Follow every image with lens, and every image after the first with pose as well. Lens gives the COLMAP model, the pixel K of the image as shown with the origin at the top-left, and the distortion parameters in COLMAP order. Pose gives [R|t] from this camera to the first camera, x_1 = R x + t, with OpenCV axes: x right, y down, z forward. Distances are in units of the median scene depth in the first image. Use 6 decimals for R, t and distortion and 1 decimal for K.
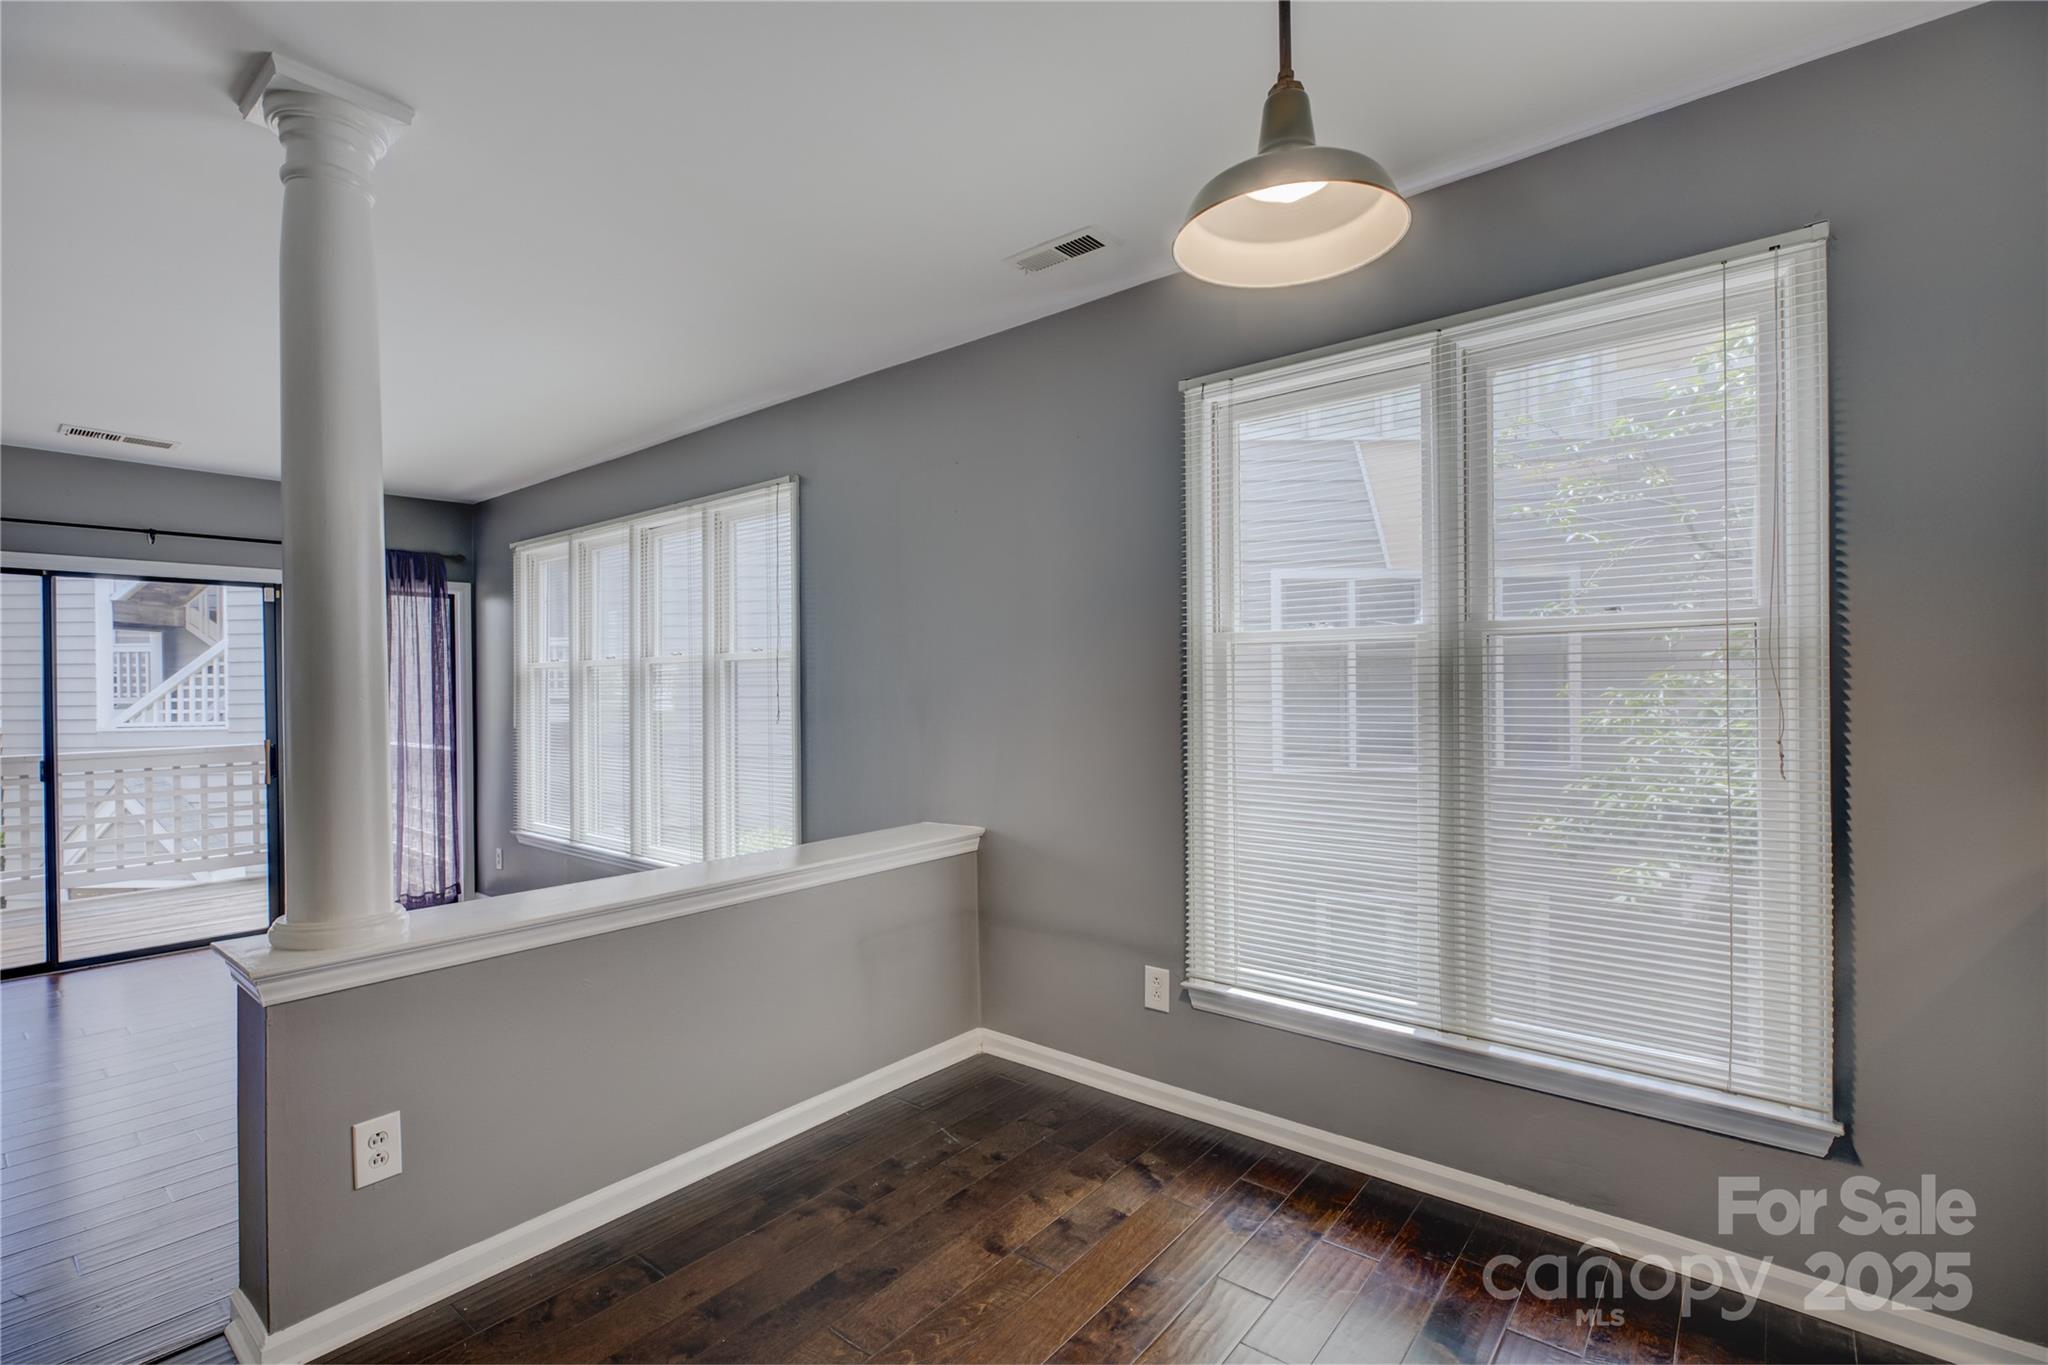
lens RADIAL K [[927.1, 0, 1009.2], [0, 927.1, 699.5], [0, 0, 1]] dist [-0.008955, 0.000410]
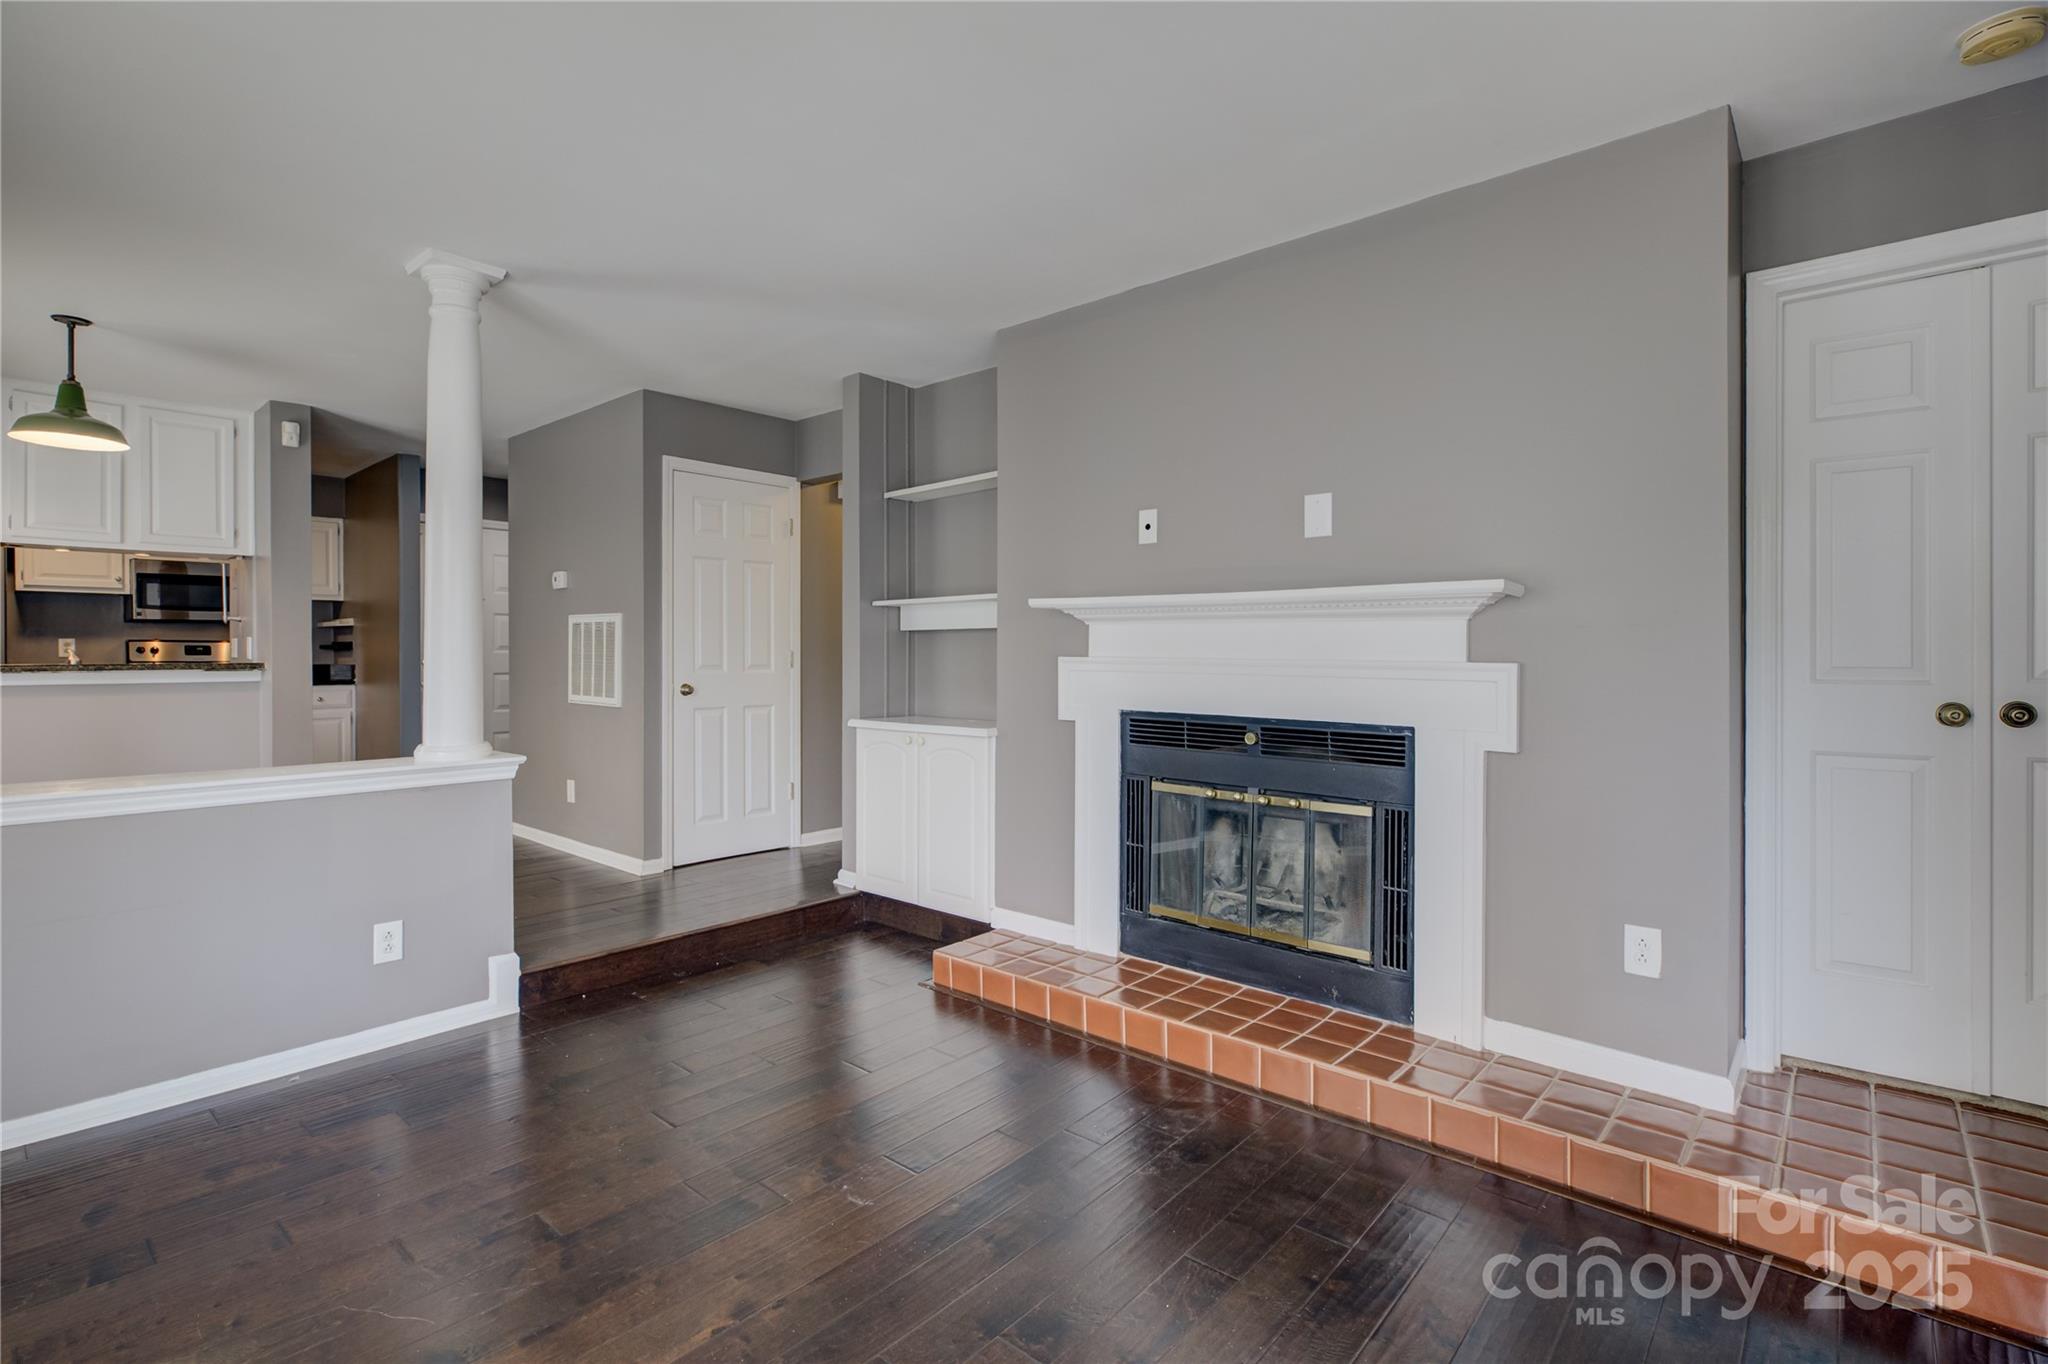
lens RADIAL K [[967.3, 0, 993.2], [0, 967.3, 654.2], [0, 0, 1]] dist [-0.000375, 0.000278]
pose [[-0.999086, 0.009347, 0.041708, -0.583389], [0.009891, 0.999869, 0.012850, 0.018425], [-0.041582, 0.013251, -0.999047, 0.889485]]
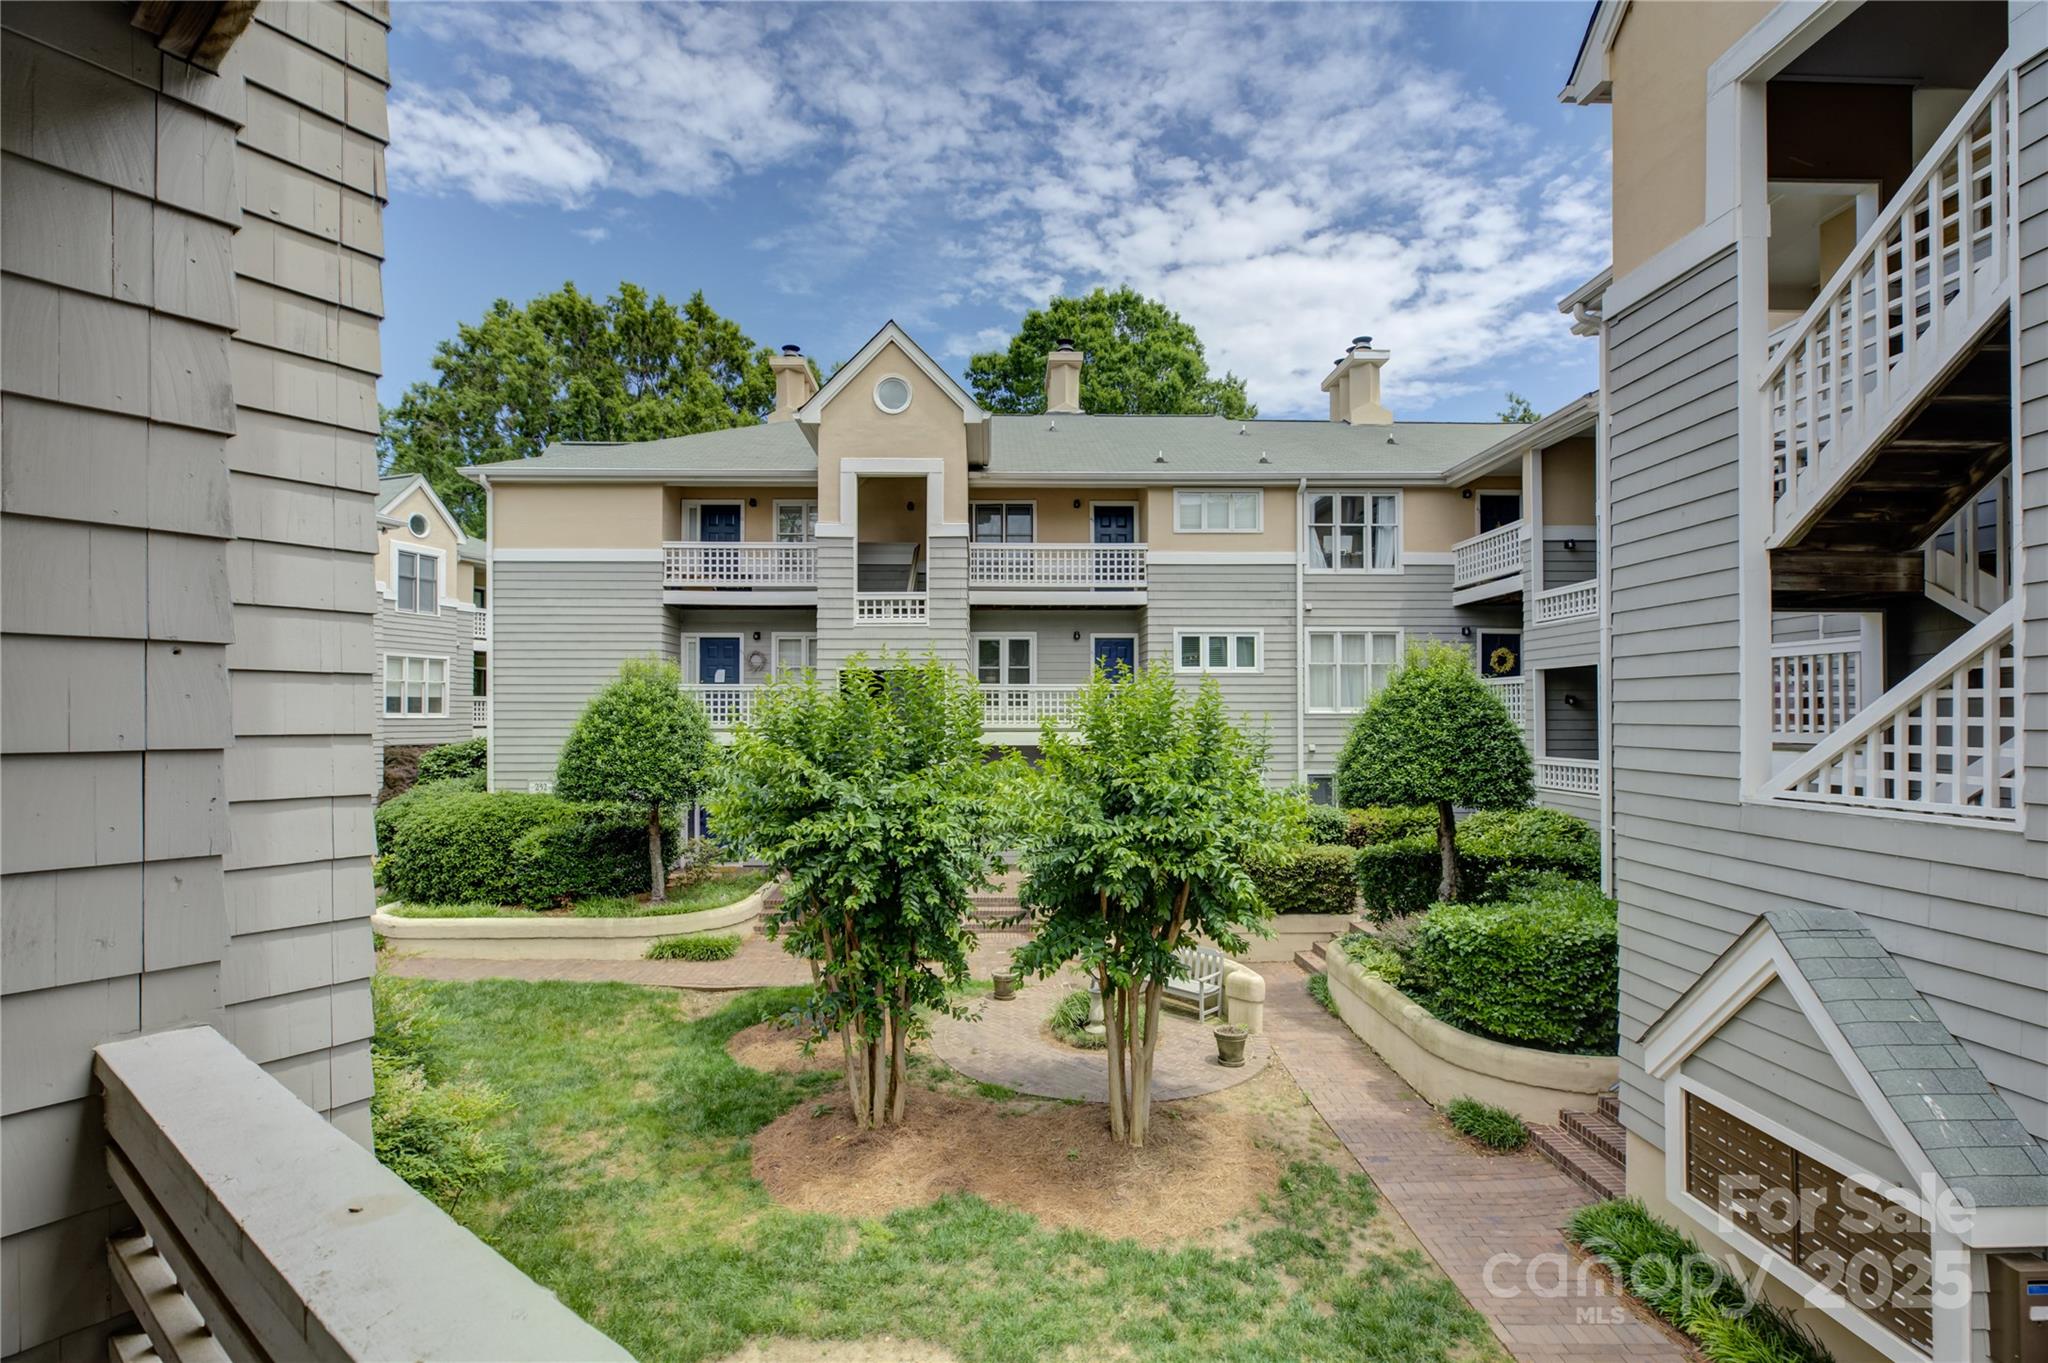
lens RADIAL K [[927.1, 0, 1009.2], [0, 927.1, 698.5], [0, 0, 1]] dist [-0.008955, 0.000410]
pose [[0.037137, -0.006205, -0.999291, -1.024772], [-0.016619, 0.999839, -0.006826, -0.029157], [0.999172, 0.016860, 0.037027, 1.197772]]
